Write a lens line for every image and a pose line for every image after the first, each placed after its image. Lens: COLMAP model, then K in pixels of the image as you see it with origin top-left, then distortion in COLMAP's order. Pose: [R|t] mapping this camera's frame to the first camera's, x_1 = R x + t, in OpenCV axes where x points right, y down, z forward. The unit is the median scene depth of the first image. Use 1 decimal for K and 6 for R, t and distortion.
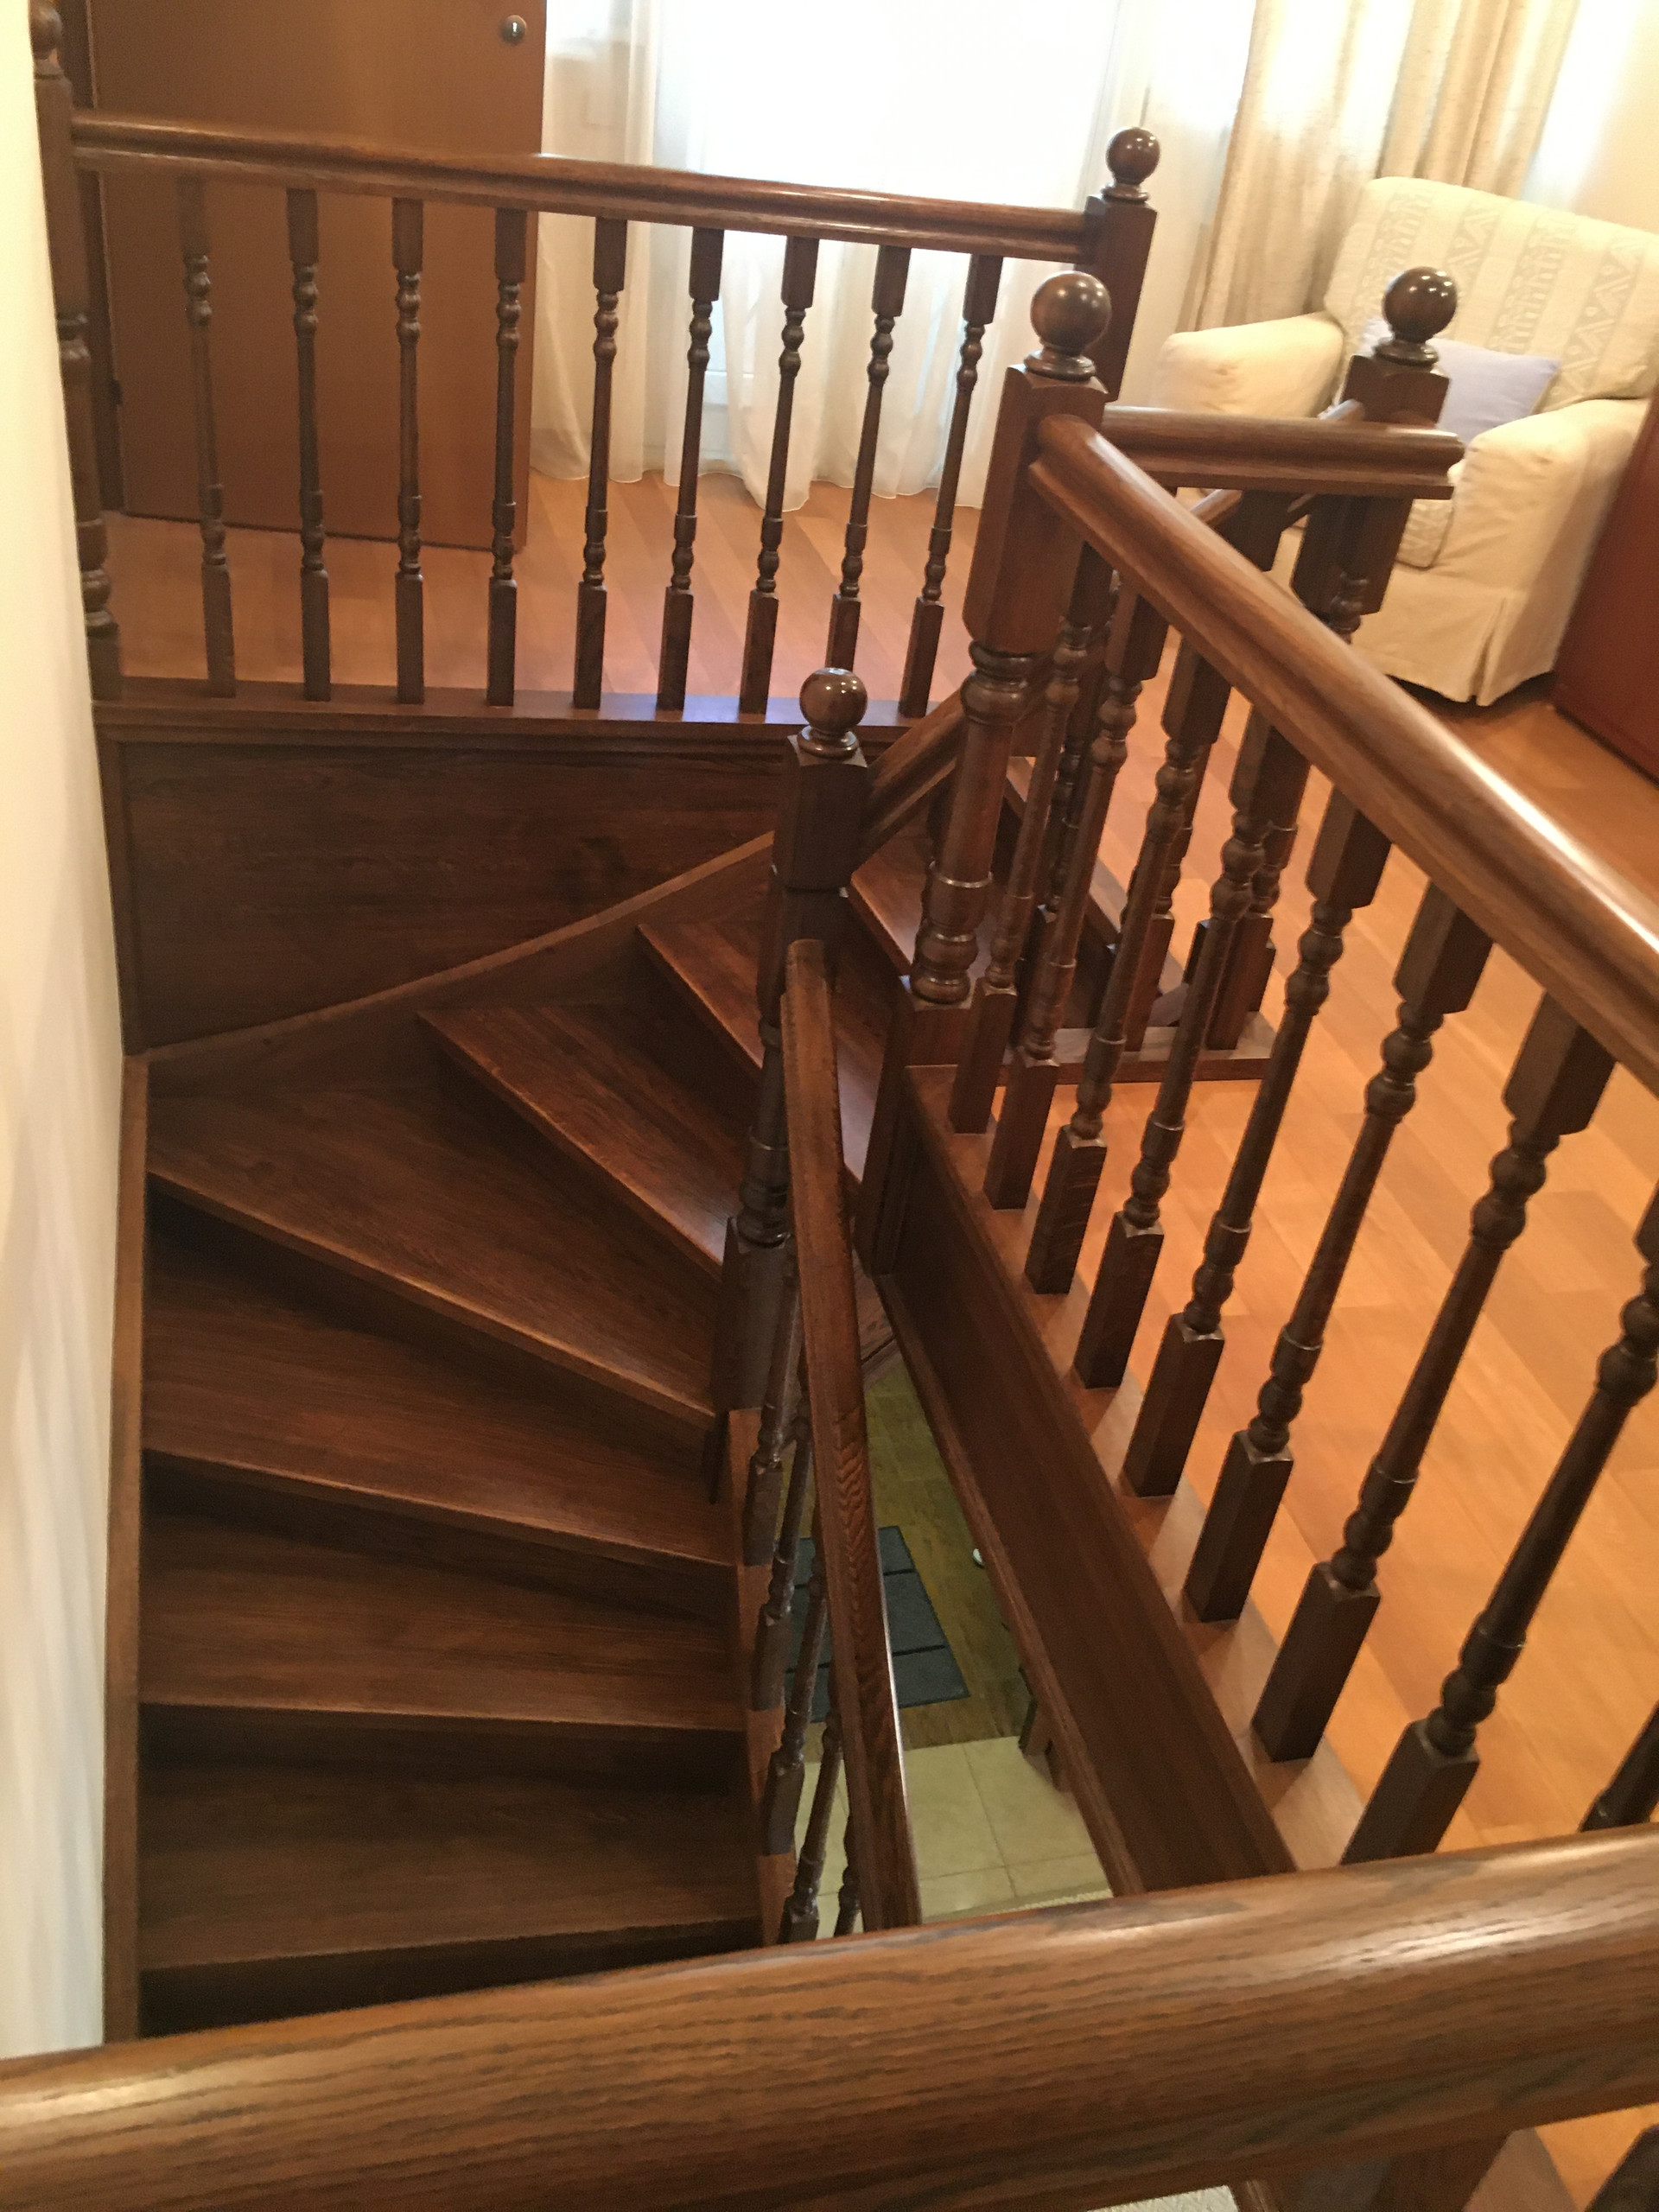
lens RADIAL K [[1874.2, 0, 834.9], [0, 1874.2, 1107.5], [0, 0, 1]] dist [0.077625, -0.096086]
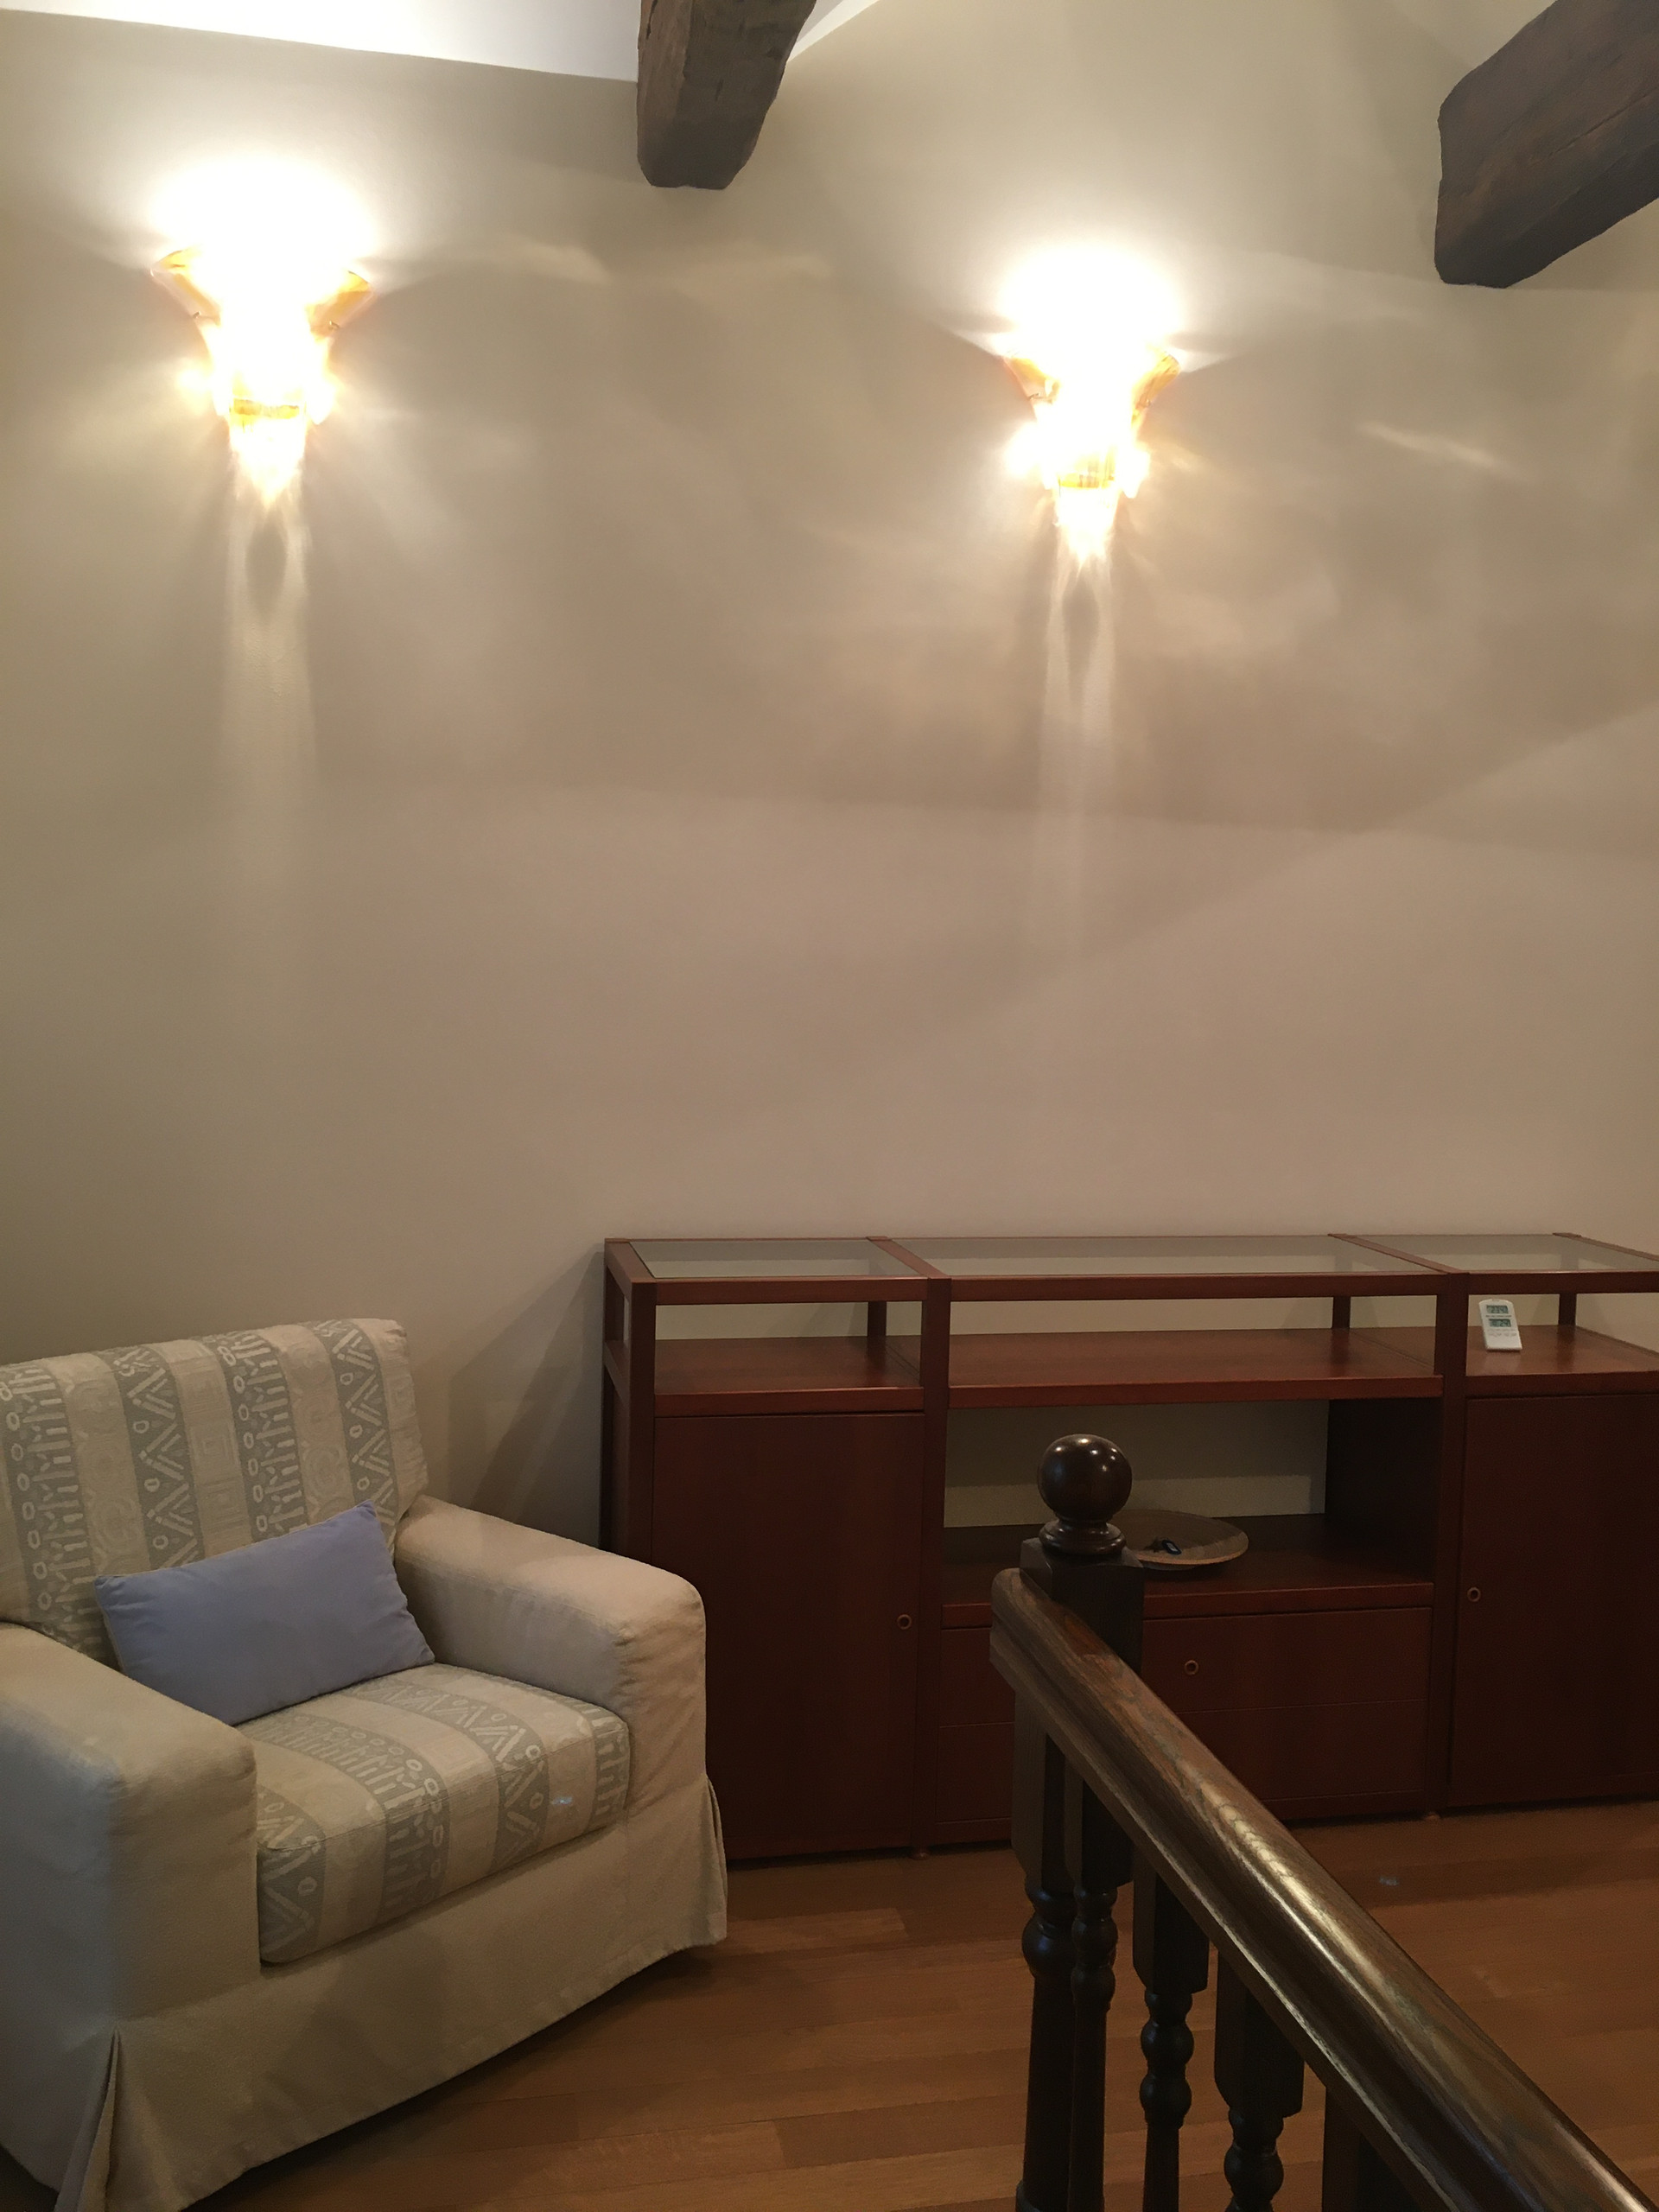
lens RADIAL K [[1874.2, 0, 827.2], [0, 1874.2, 1112.1], [0, 0, 1]] dist [0.077625, -0.096086]
pose [[0.037922, -0.202554, 0.978537, -0.290565], [0.553483, 0.819569, 0.148199, -0.548159], [-0.831997, 0.535983, 0.143189, 0.708010]]
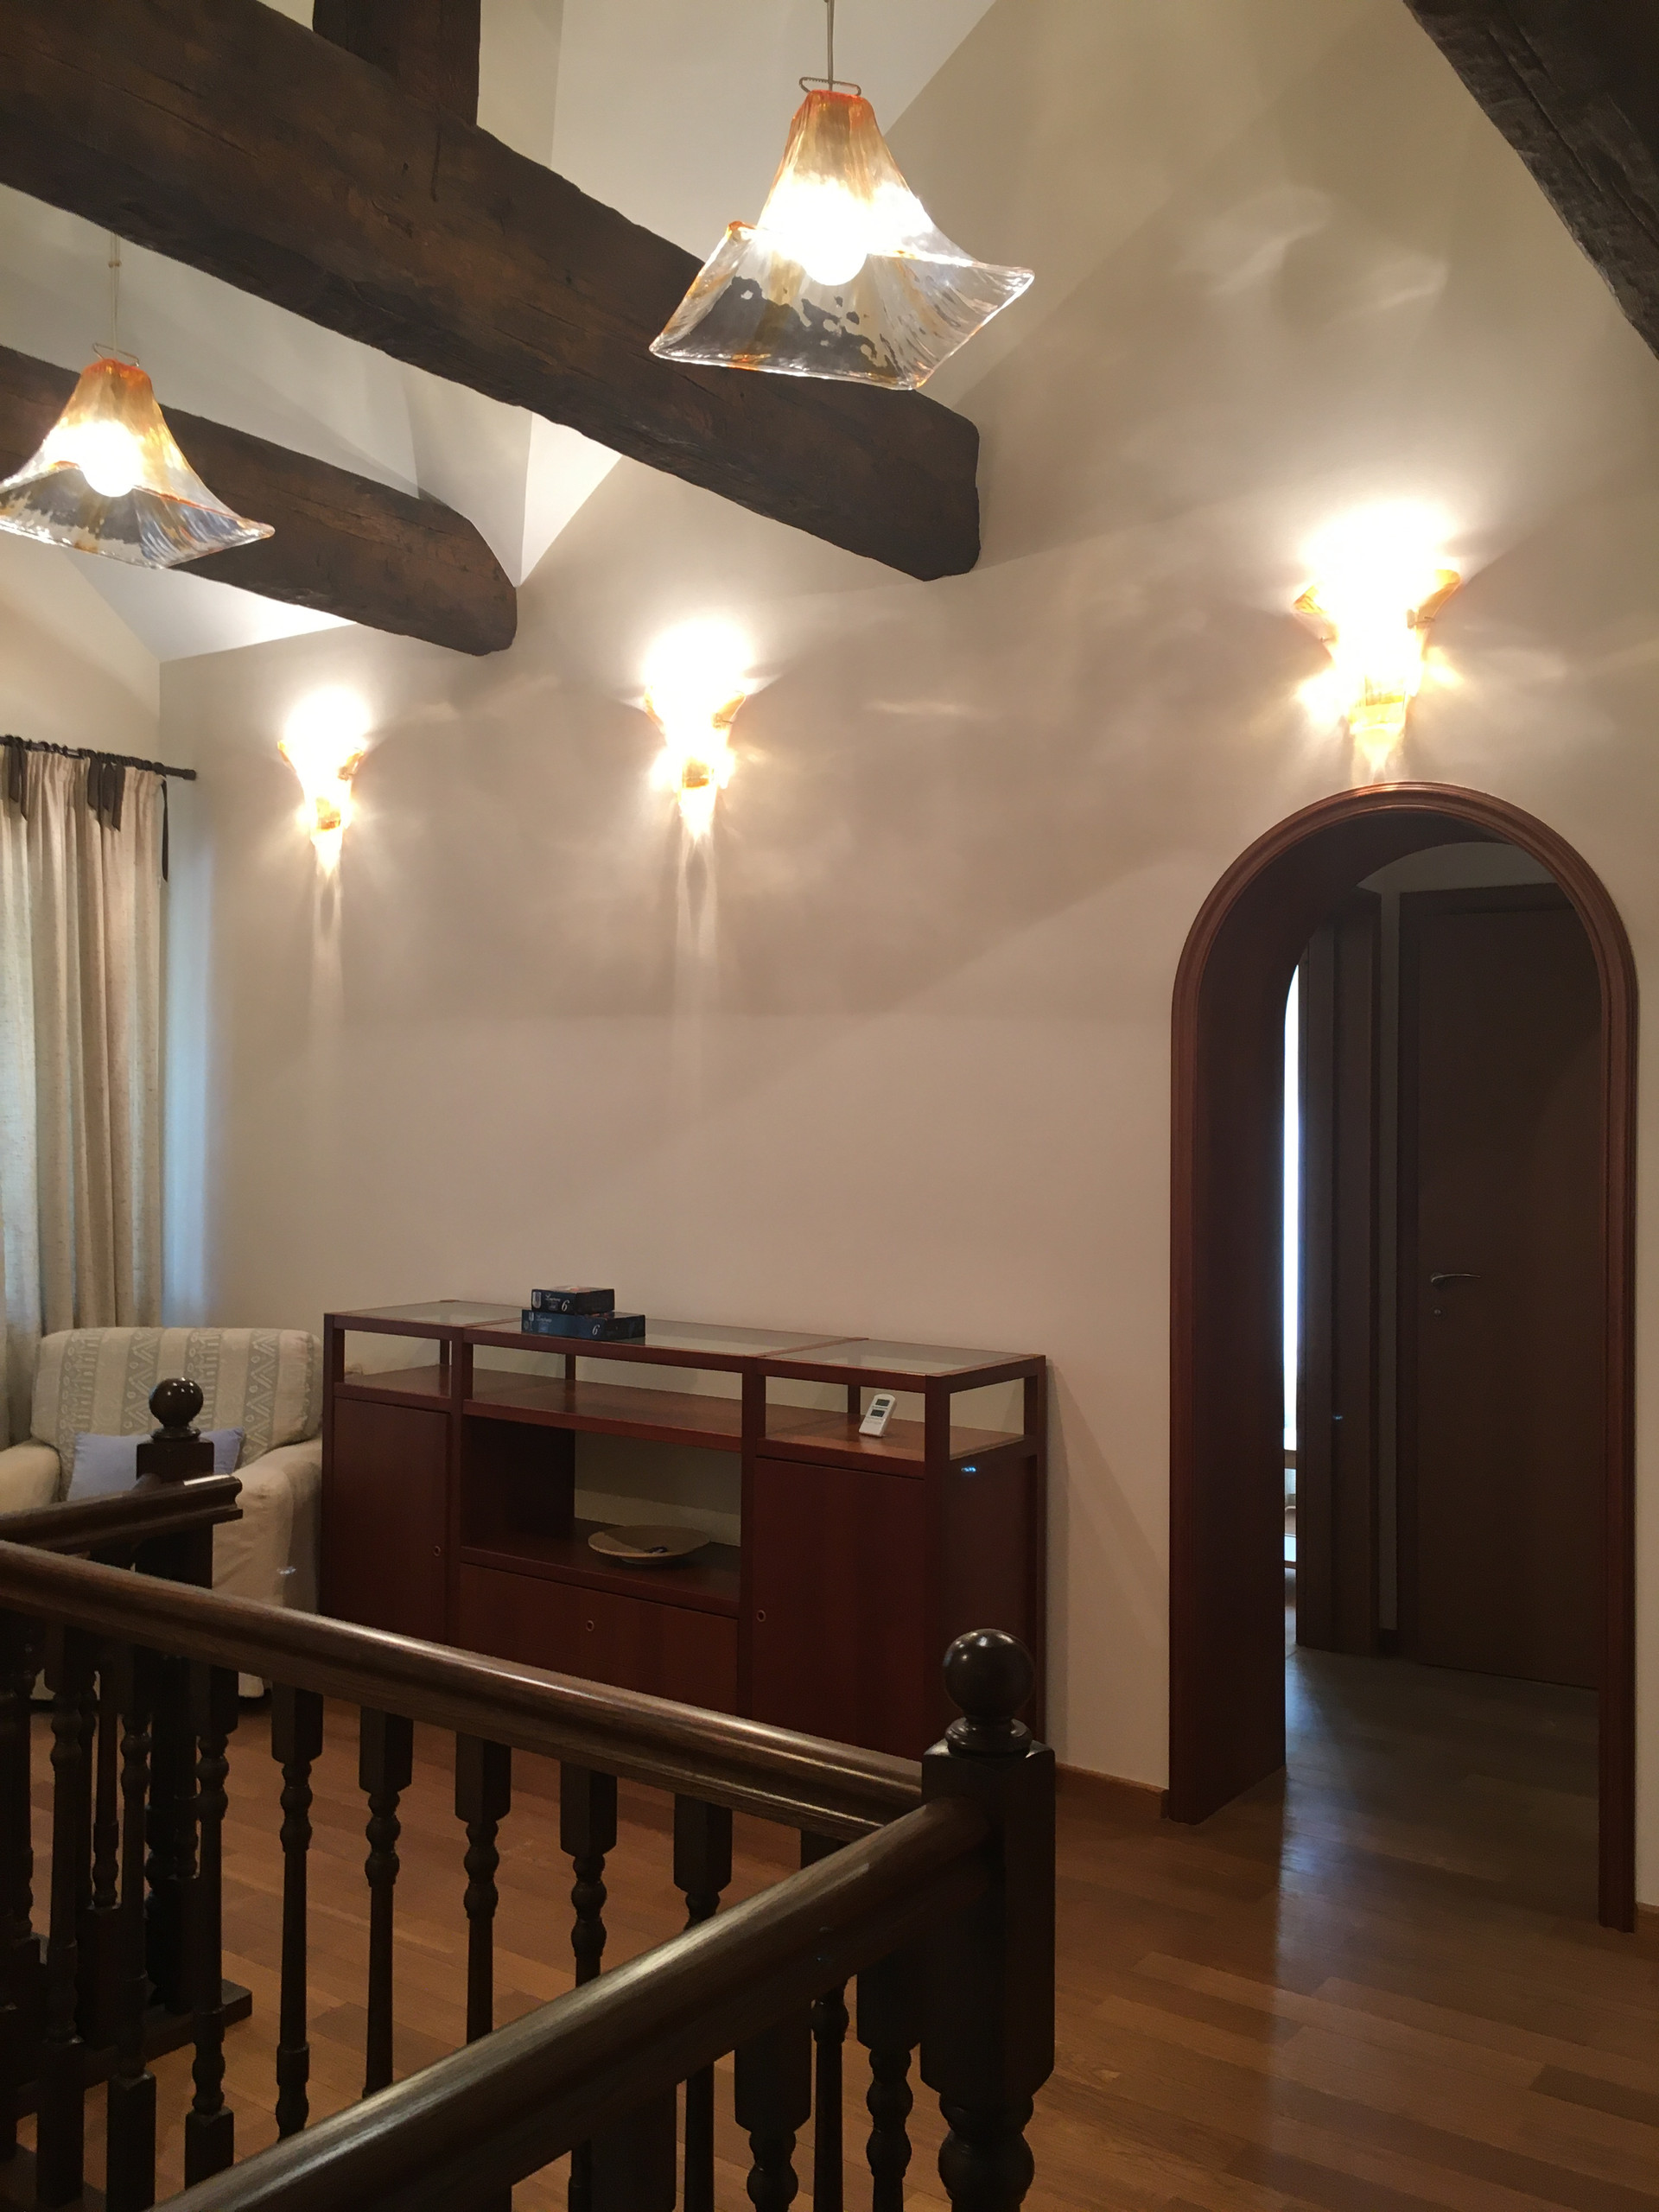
lens RADIAL K [[1874.2, 0, 831.1], [0, 1874.2, 1093.7], [0, 0, 1]] dist [0.077625, -0.096086]
pose [[0.755937, -0.117197, 0.644068, -0.118880], [0.442847, 0.816120, -0.371261, 0.076537], [-0.482126, 0.565873, 0.668836, -0.181559]]
